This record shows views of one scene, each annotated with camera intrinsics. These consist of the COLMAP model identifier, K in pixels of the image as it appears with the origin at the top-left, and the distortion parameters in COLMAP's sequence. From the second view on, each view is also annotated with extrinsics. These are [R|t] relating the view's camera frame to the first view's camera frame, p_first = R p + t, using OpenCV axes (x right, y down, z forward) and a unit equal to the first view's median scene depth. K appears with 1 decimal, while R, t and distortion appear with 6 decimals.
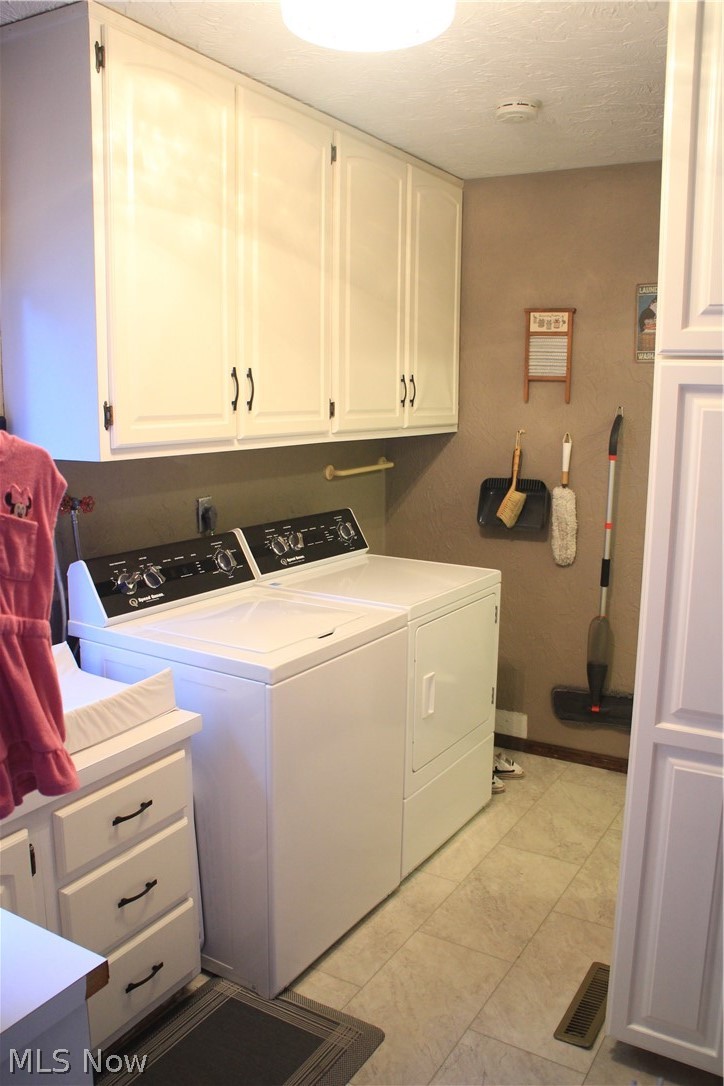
lens RADIAL K [[894.5, 0, 363.2], [0, 894.5, 543.9], [0, 0, 1]] dist [-0.161536, 0.126463]
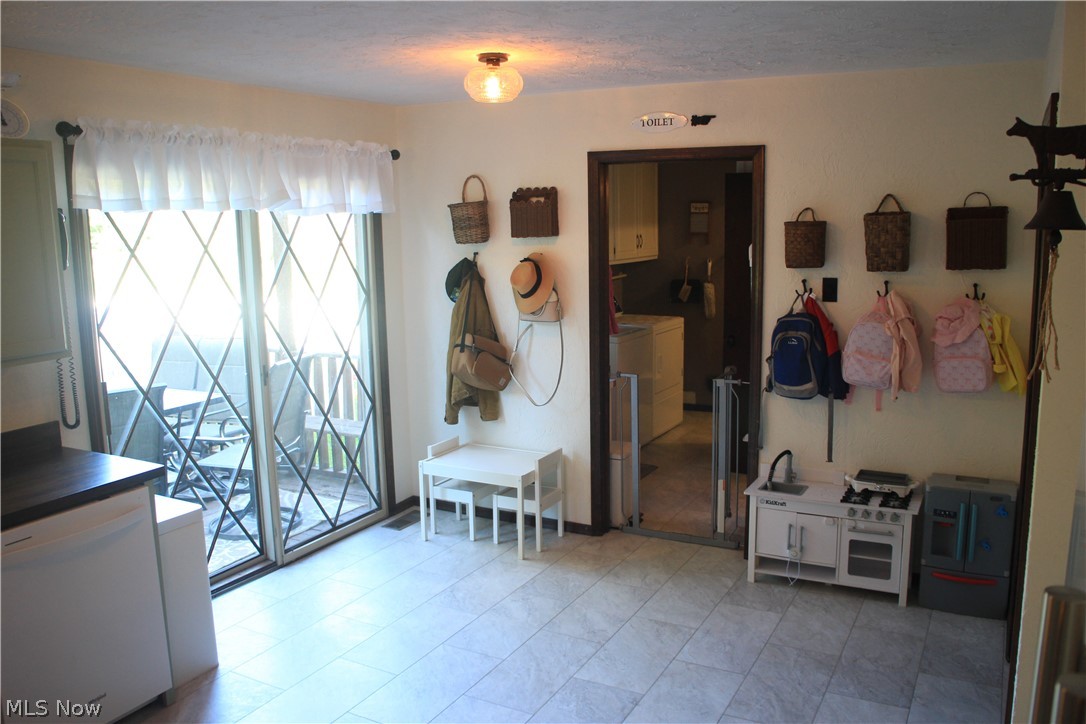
lens RADIAL K [[894.5, 0, 541.0], [0, 894.5, 359.5], [0, 0, 1]] dist [-0.161536, 0.126463]
pose [[0.998178, -0.028108, 0.053382, -0.317515], [0.029173, 0.999388, -0.019279, 0.159477], [-0.052808, 0.020802, 0.998388, -1.199168]]
